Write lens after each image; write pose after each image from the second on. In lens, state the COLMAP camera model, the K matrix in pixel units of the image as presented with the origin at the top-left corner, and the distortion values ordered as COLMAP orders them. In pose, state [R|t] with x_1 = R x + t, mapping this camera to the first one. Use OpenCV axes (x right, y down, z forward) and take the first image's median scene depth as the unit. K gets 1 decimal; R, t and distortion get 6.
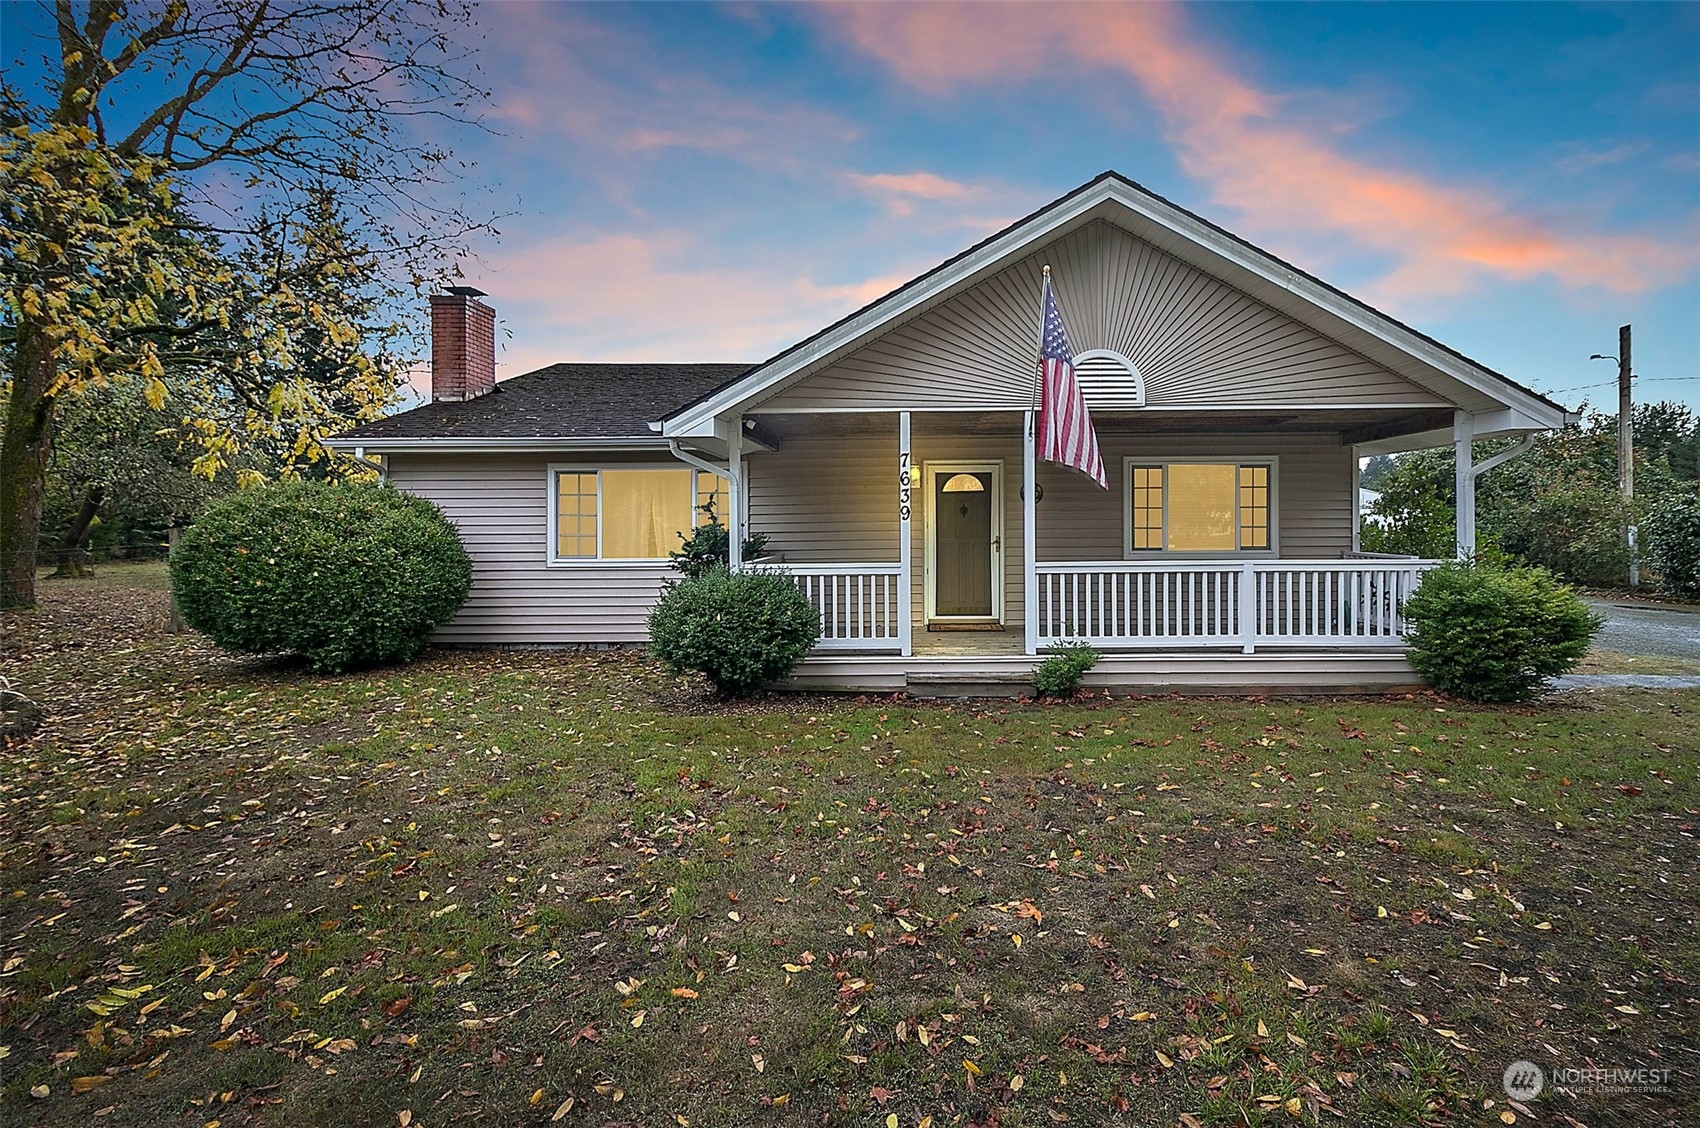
lens RADIAL K [[828.6, 0, 850.0], [0, 828.6, 564.0], [0, 0, 1]] dist [0.002672, 0.000308]
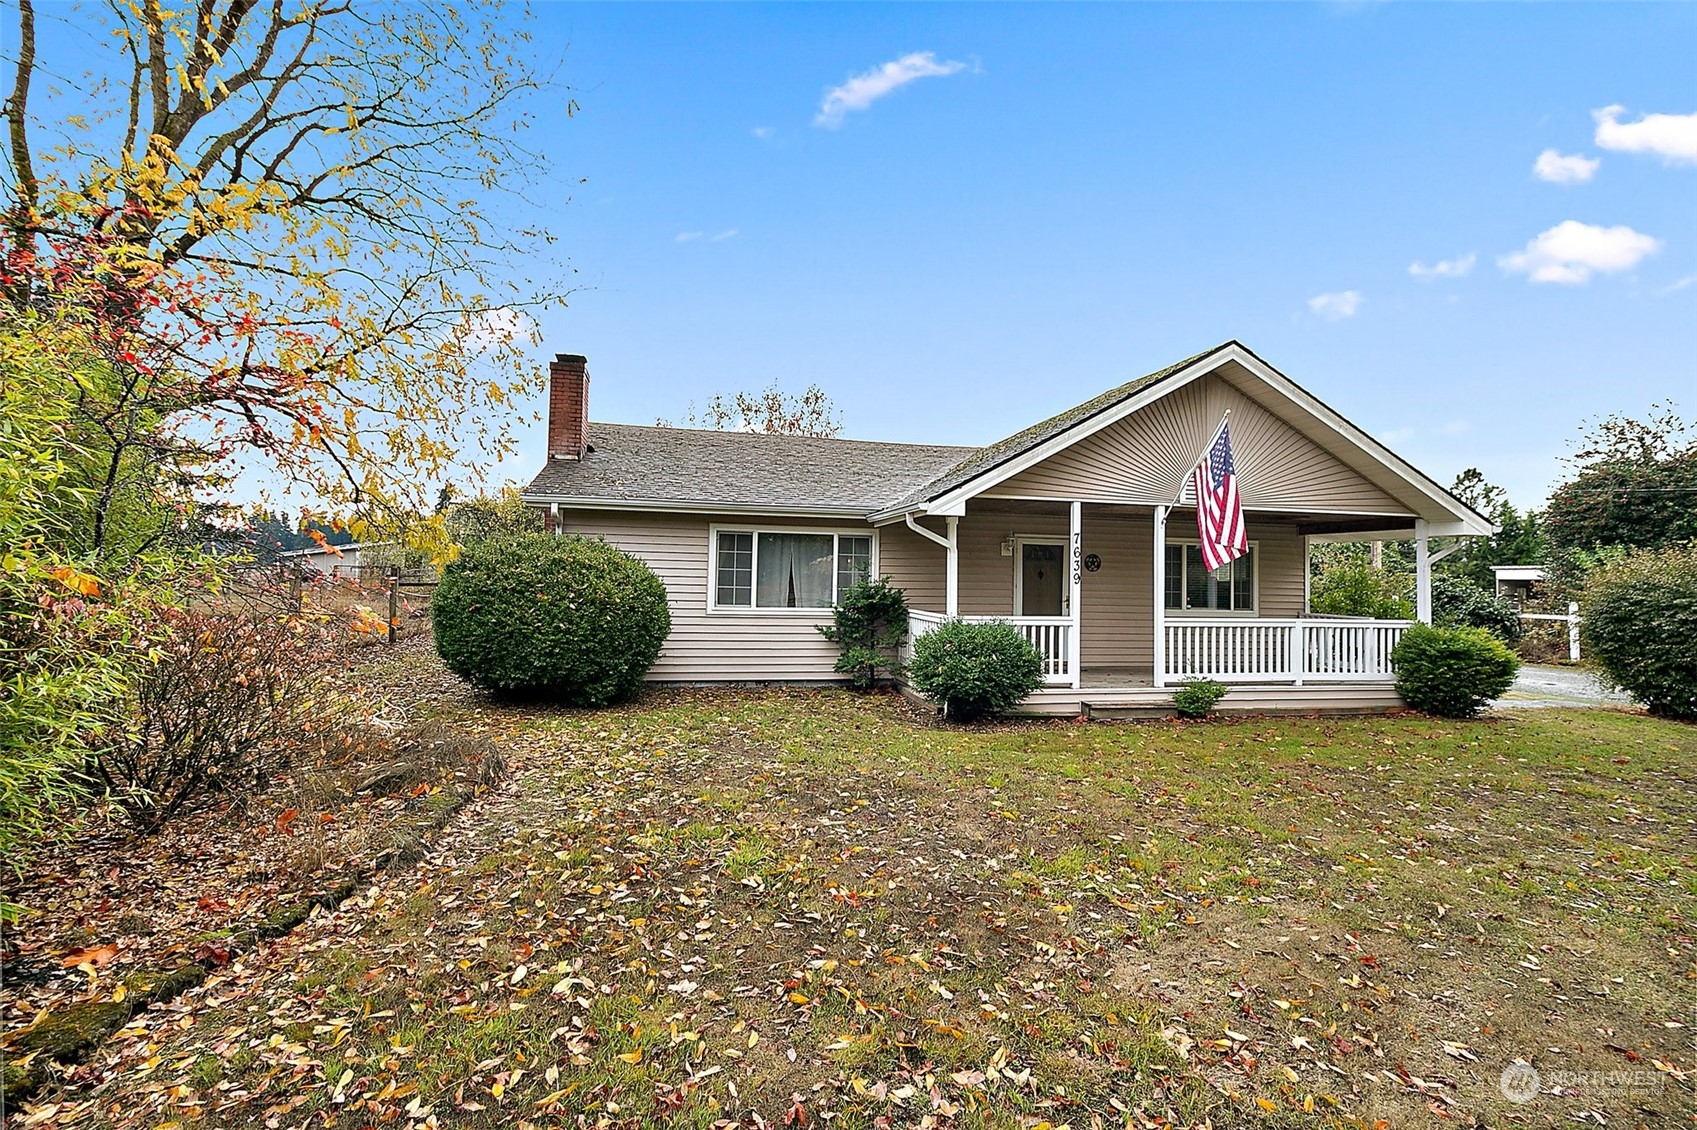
lens RADIAL K [[784.3, 0, 848.2], [0, 784.3, 585.8], [0, 0, 1]] dist [-0.003927, -0.000427]
pose [[0.975785, 0.025030, 0.217293, -0.551473], [-0.017550, 0.999187, -0.036286, 0.000859], [-0.218024, 0.031594, 0.975432, -0.126193]]
